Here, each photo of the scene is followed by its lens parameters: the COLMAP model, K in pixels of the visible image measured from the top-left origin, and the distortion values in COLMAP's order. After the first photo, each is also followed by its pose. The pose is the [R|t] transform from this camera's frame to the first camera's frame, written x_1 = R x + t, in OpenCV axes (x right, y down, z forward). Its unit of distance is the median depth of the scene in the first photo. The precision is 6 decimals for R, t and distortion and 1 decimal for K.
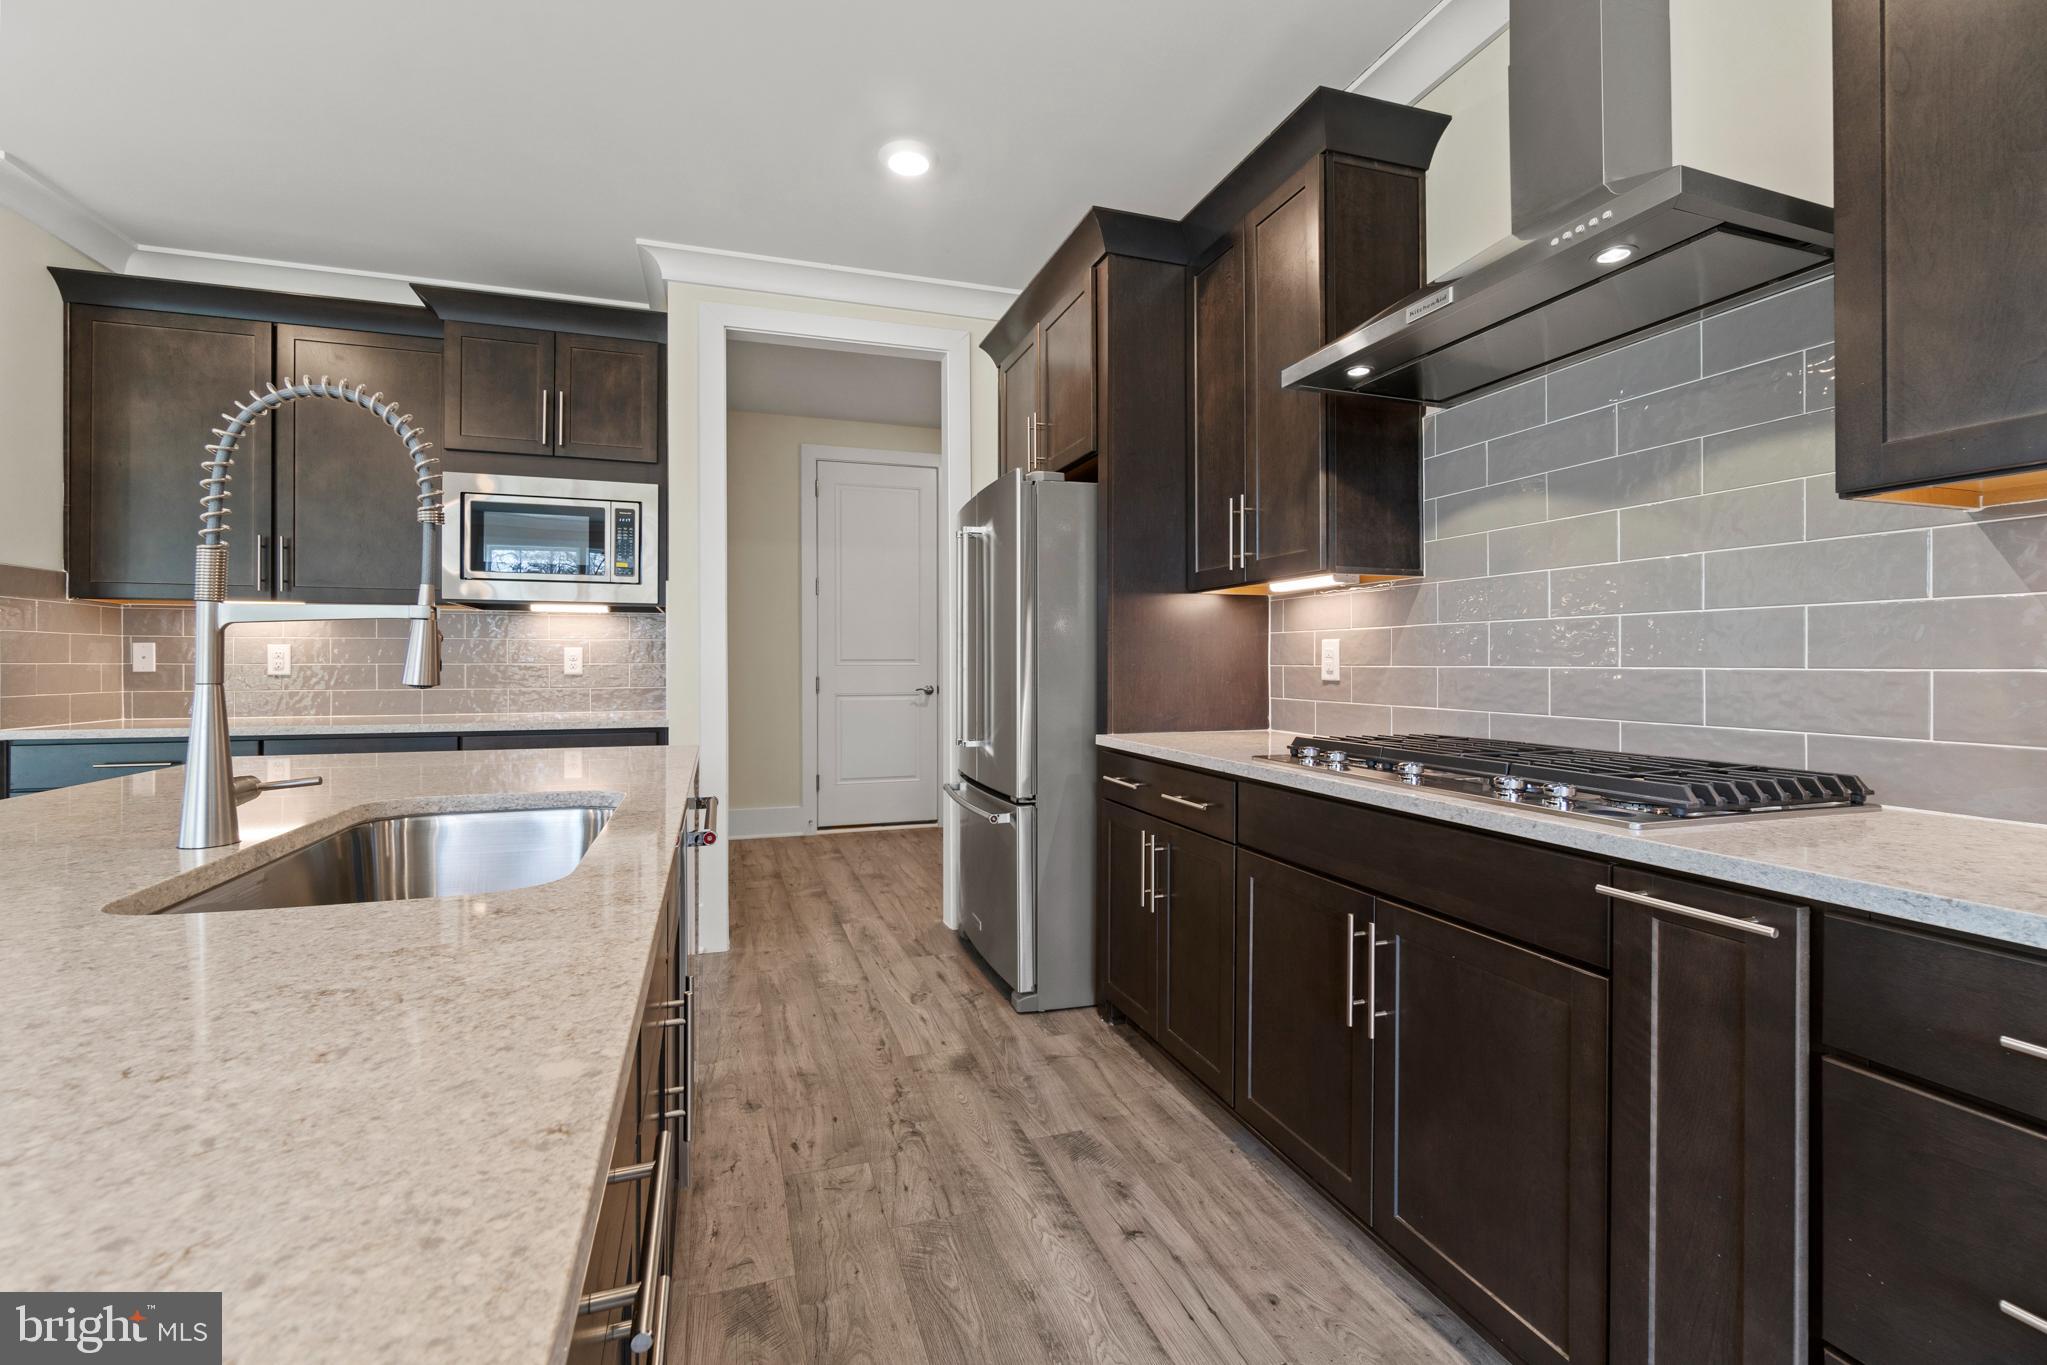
lens RADIAL K [[888.5, 0, 1003.2], [0, 888.5, 667.8], [0, 0, 1]] dist [-0.004381, -0.000071]
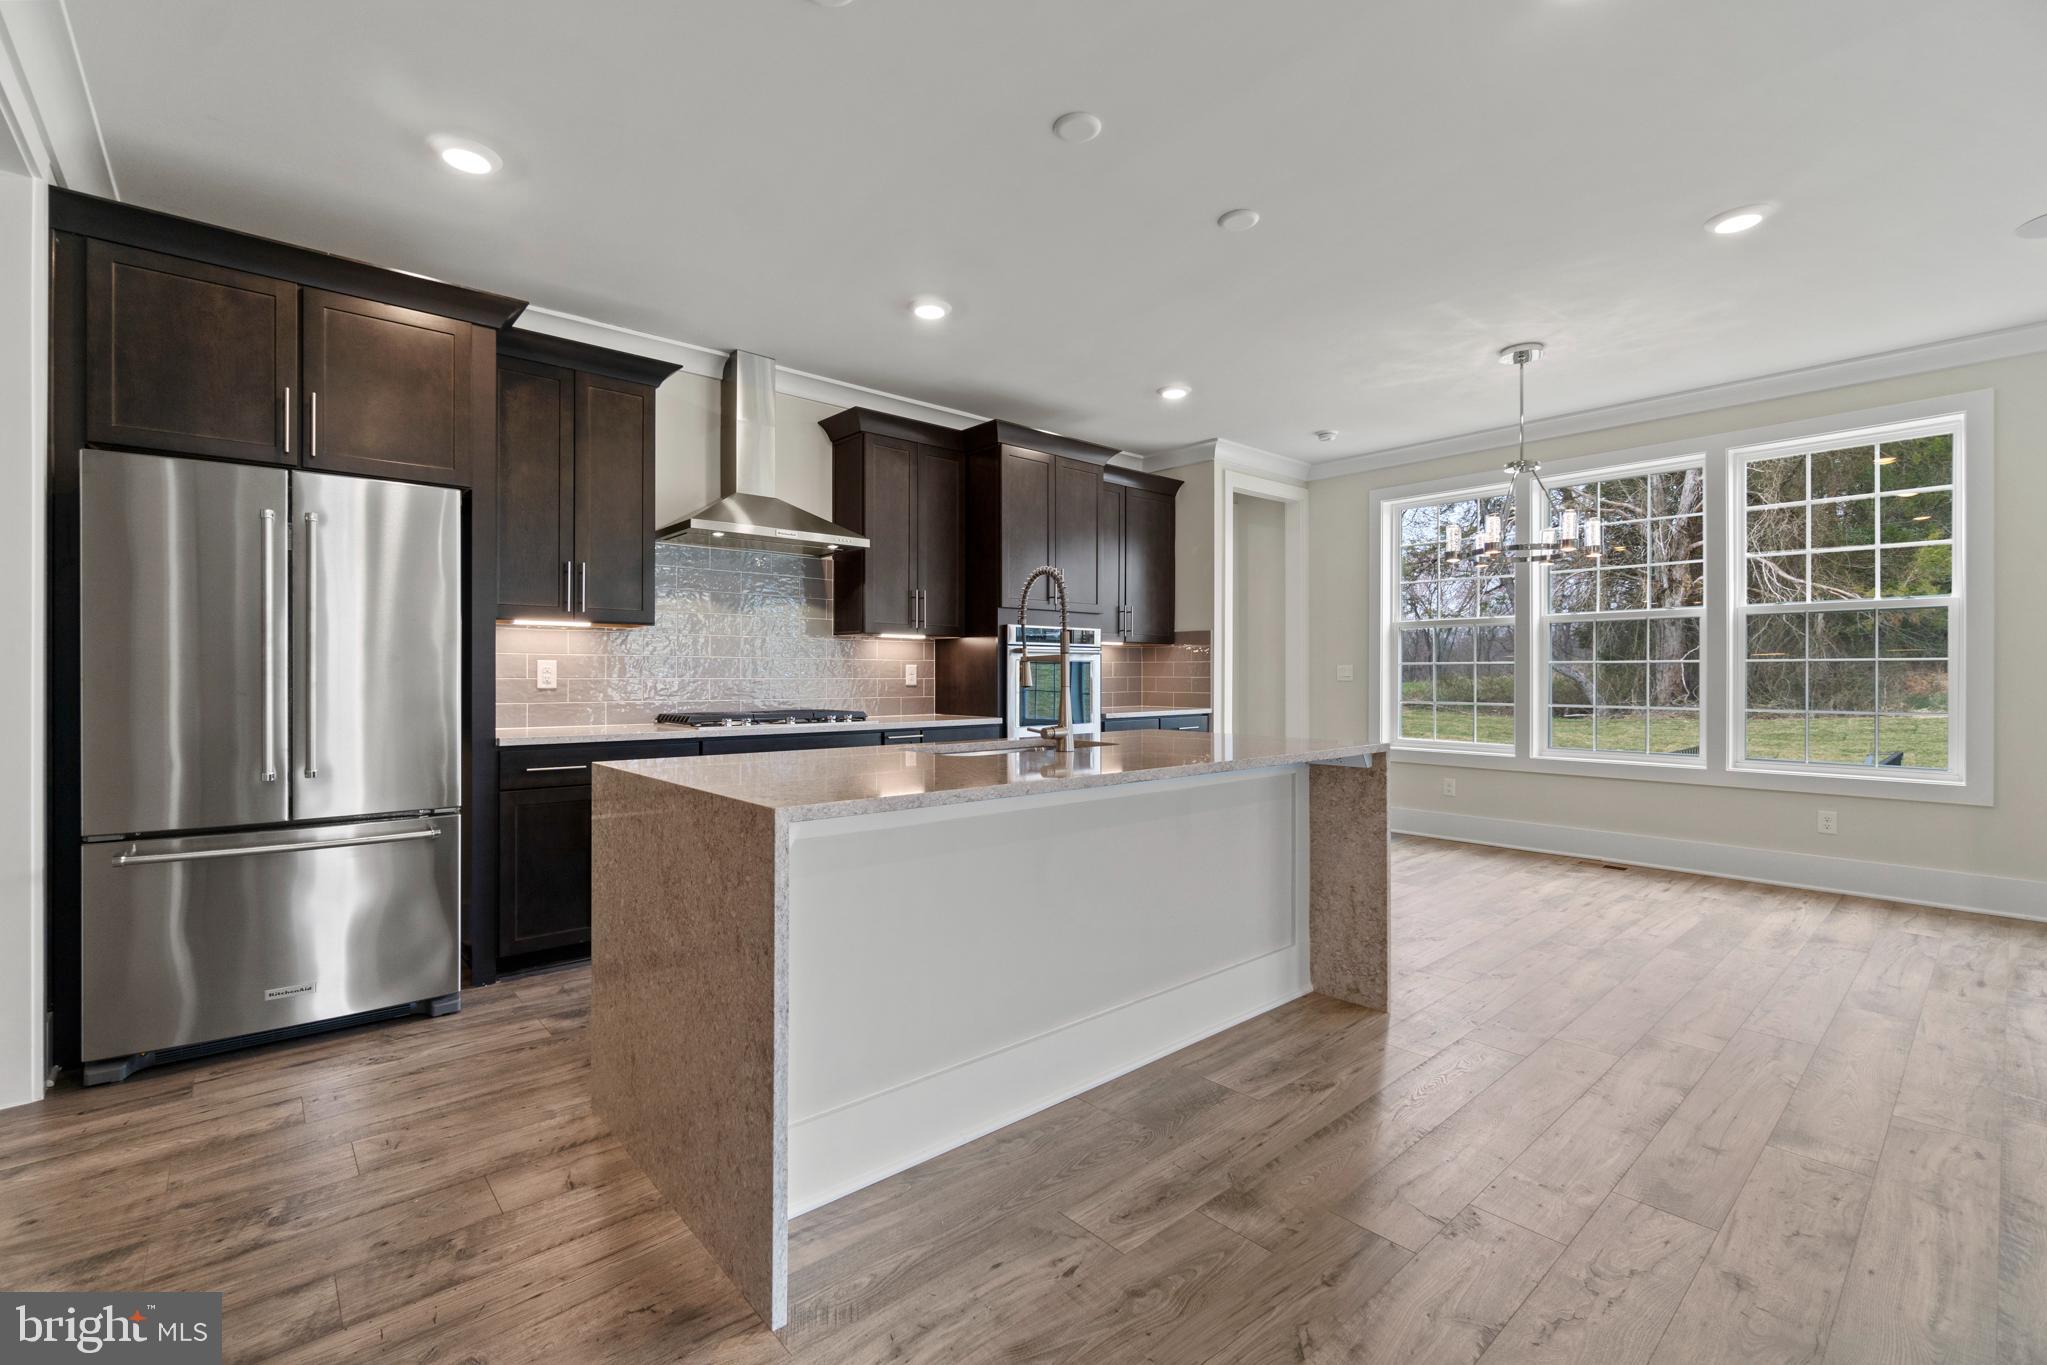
lens RADIAL K [[888.5, 0, 1018.6], [0, 888.5, 679.0], [0, 0, 1]] dist [-0.004381, -0.000071]
pose [[-0.395755, -0.006257, 0.918335, -1.295398], [0.005609, 0.999942, 0.009231, -0.009870], [-0.918339, 0.008804, -0.395697, 0.867984]]
